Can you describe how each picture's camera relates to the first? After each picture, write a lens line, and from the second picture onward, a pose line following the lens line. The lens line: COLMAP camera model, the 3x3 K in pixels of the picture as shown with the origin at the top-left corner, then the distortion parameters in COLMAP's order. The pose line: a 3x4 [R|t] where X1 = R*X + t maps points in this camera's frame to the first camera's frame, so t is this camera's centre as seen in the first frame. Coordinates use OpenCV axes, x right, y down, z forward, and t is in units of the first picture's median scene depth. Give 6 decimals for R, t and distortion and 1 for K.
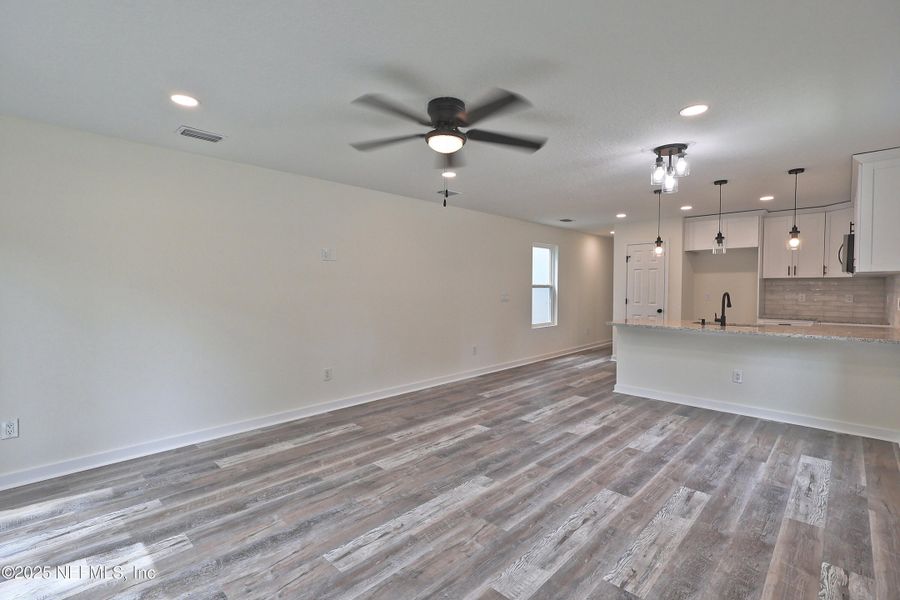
lens RADIAL K [[413.0, 0, 447.9], [0, 413.0, 303.9], [0, 0, 1]] dist [-0.003548, 0.001488]
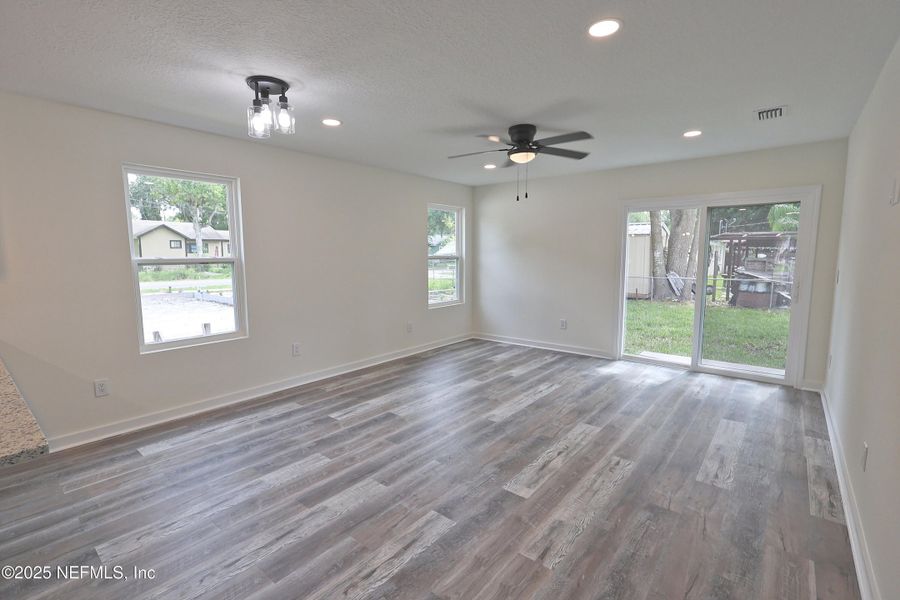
lens RADIAL K [[413.0, 0, 447.8], [0, 413.0, 300.9], [0, 0, 1]] dist [-0.003548, 0.001488]
pose [[-0.996914, 0.012251, -0.077540, 0.300127], [-0.000029, 0.987690, 0.156426, -0.107608], [0.078502, 0.155946, -0.984641, 2.022941]]
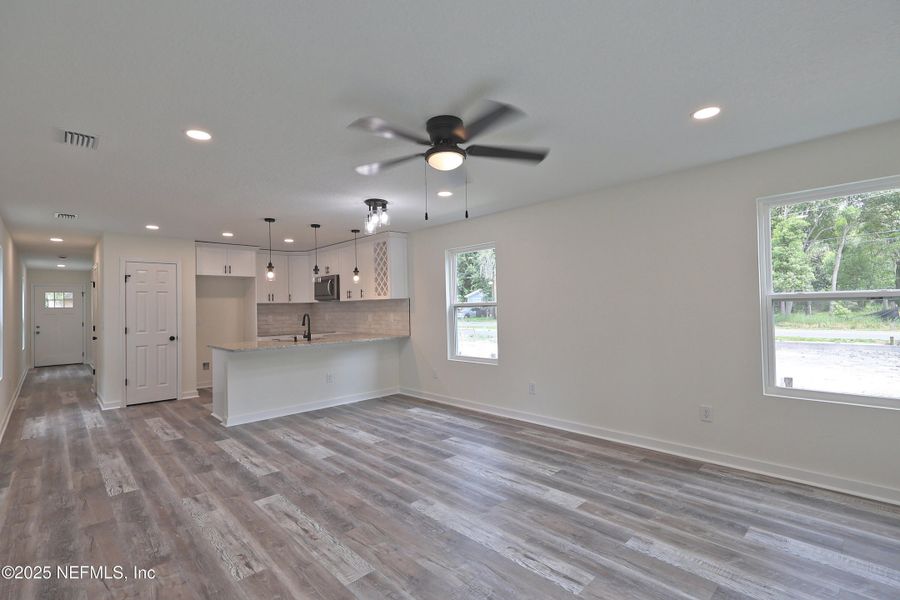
lens RADIAL K [[413.0, 0, 445.2], [0, 413.0, 302.5], [0, 0, 1]] dist [-0.003548, 0.001488]
pose [[0.040325, 0.010810, 0.999128, -0.833835], [0.061669, 0.998008, -0.013287, -0.028207], [-0.997282, 0.062151, 0.039578, 0.820454]]
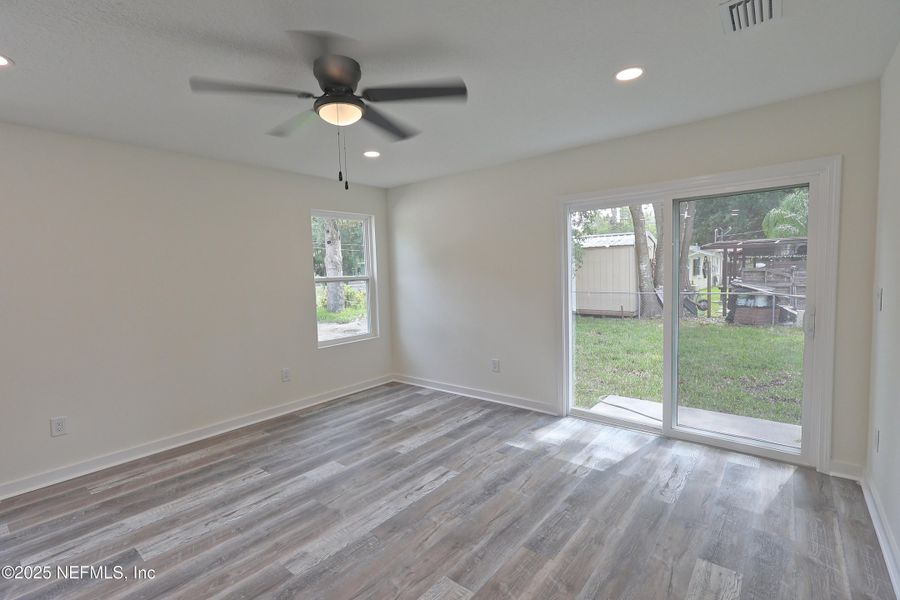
lens RADIAL K [[413.0, 0, 448.4], [0, 413.0, 299.7], [0, 0, 1]] dist [-0.003548, 0.001488]
pose [[-0.996530, 0.033708, -0.076104, -0.120741], [0.024983, 0.993301, 0.112820, -0.090020], [0.079397, 0.110528, -0.990697, 1.566999]]
